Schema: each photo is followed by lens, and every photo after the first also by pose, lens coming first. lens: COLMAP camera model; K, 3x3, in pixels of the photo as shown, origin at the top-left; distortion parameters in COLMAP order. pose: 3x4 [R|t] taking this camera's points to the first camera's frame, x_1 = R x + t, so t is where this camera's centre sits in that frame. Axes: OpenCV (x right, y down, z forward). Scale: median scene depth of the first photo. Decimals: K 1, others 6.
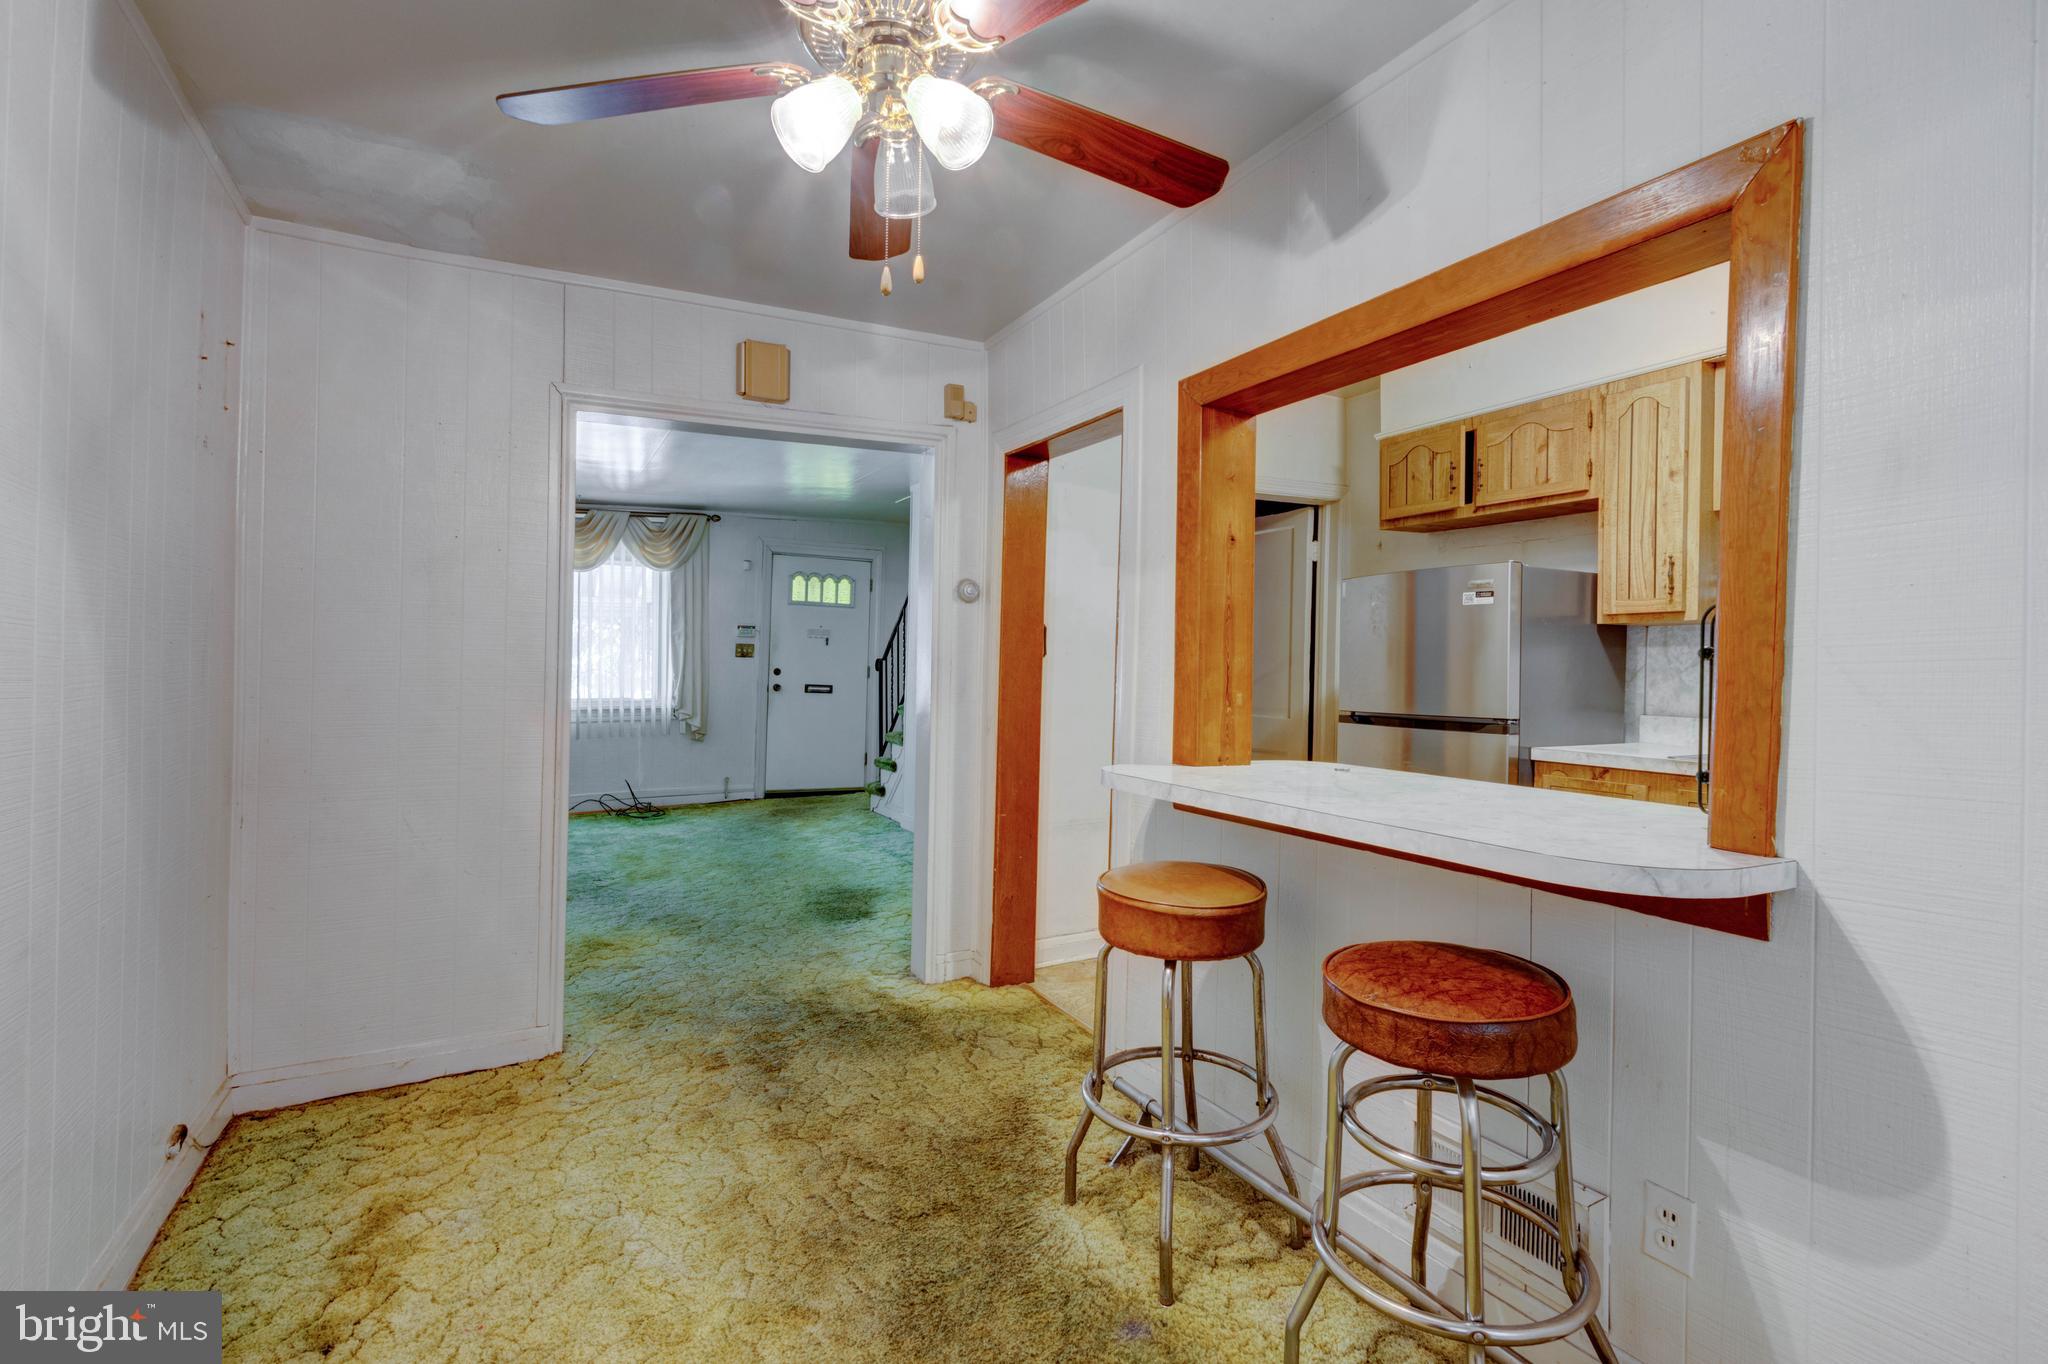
lens RADIAL K [[963.7, 0, 1005.1], [0, 963.7, 666.5], [0, 0, 1]] dist [0.009851, -0.003075]
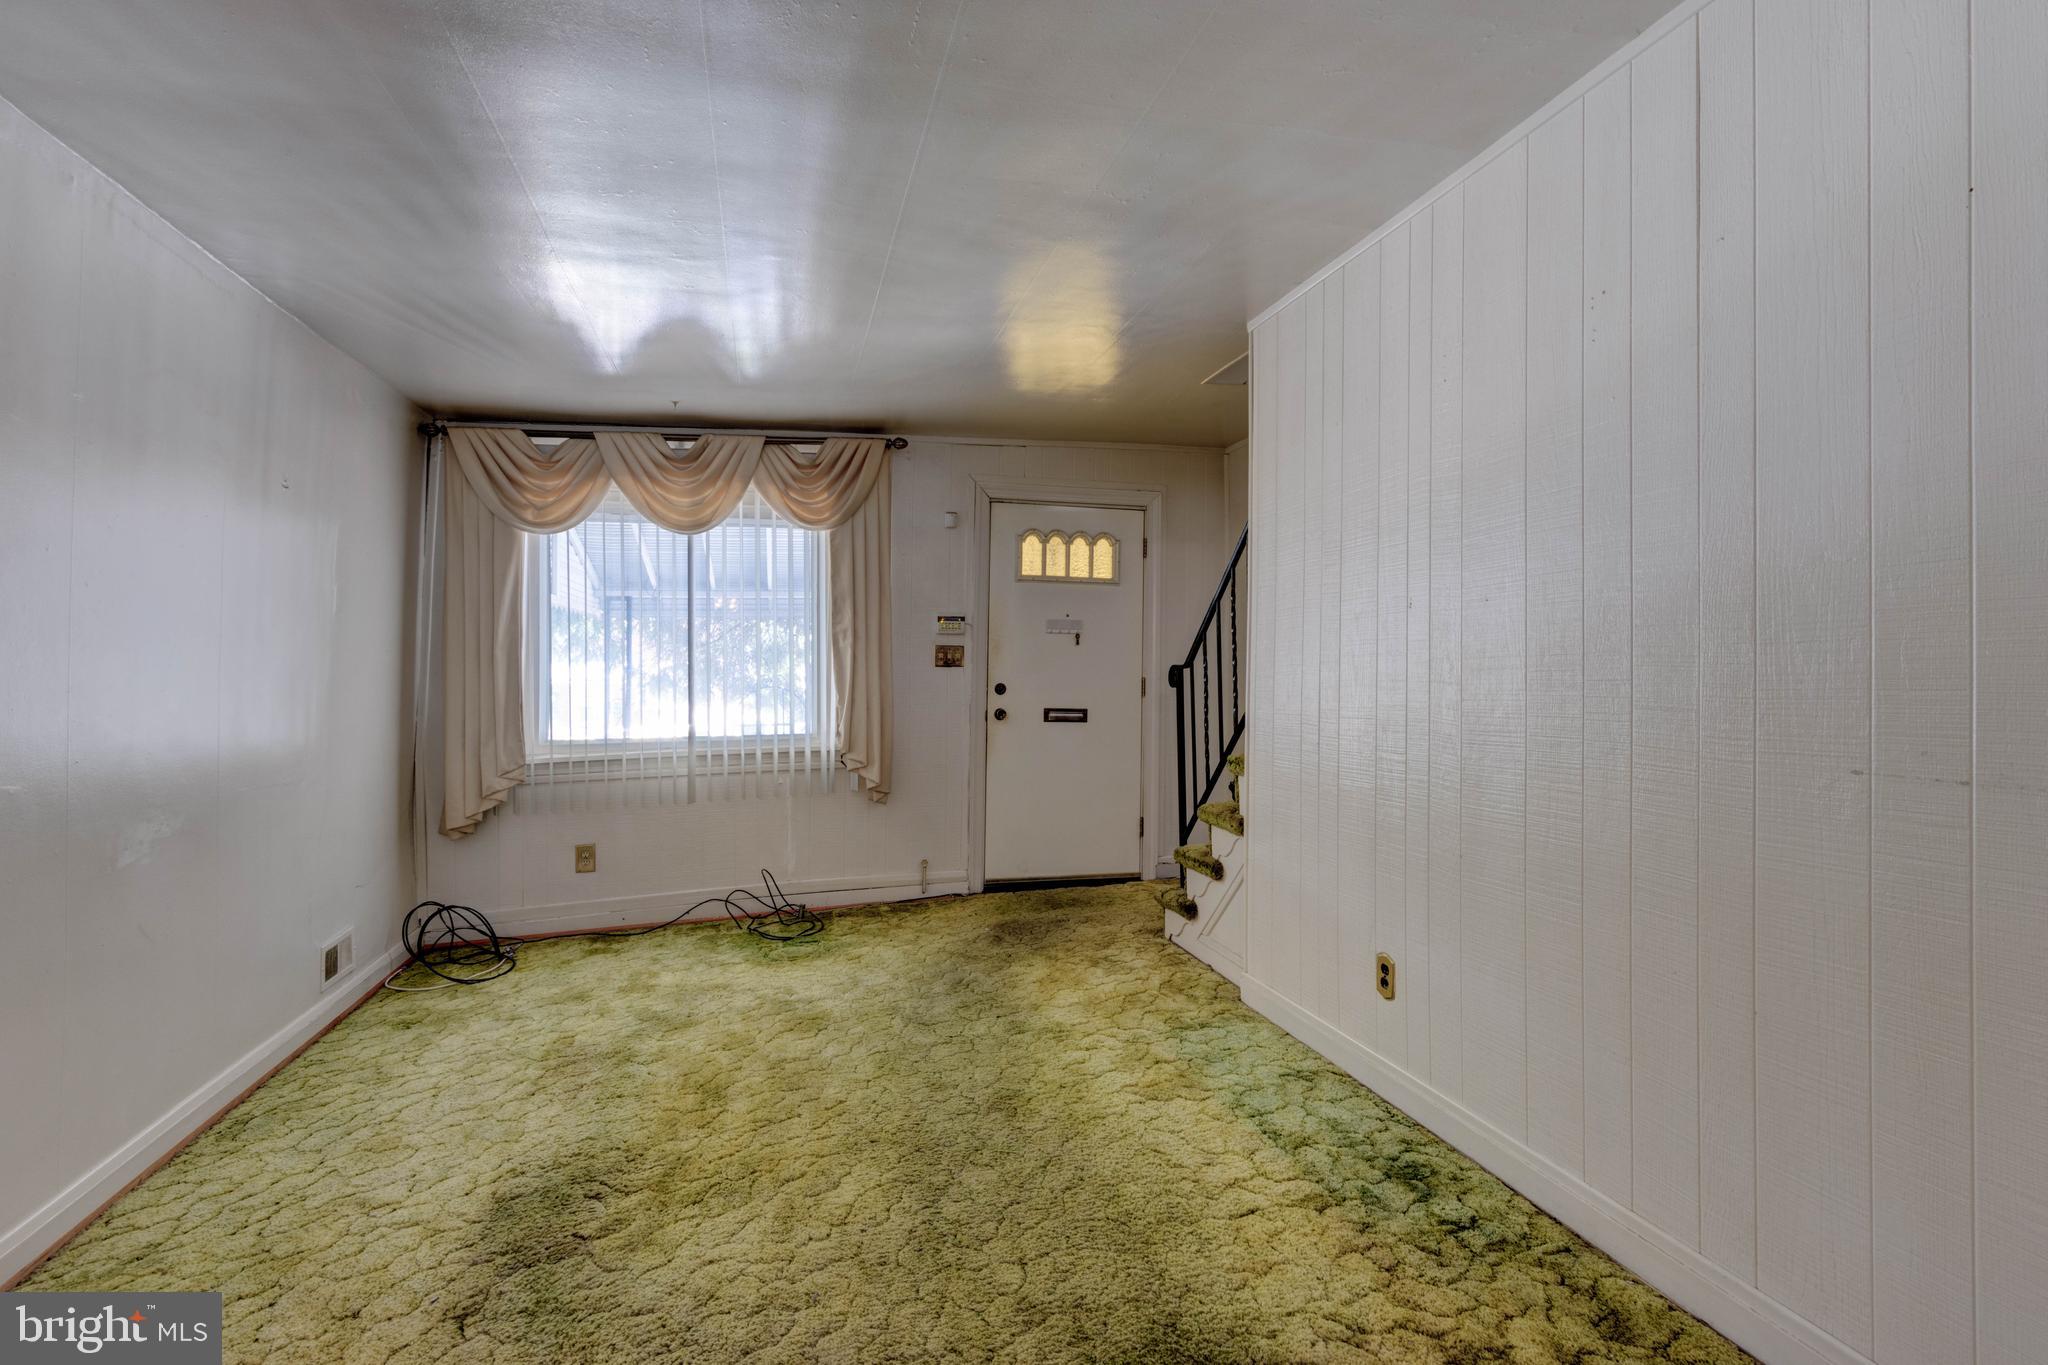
lens RADIAL K [[963.7, 0, 1026.6], [0, 963.7, 675.3], [0, 0, 1]] dist [0.009851, -0.003075]
pose [[0.977409, -0.016866, -0.210682, -0.093022], [0.016929, 0.999856, -0.001507, -0.002356], [0.210677, -0.002093, 0.977554, 0.415468]]
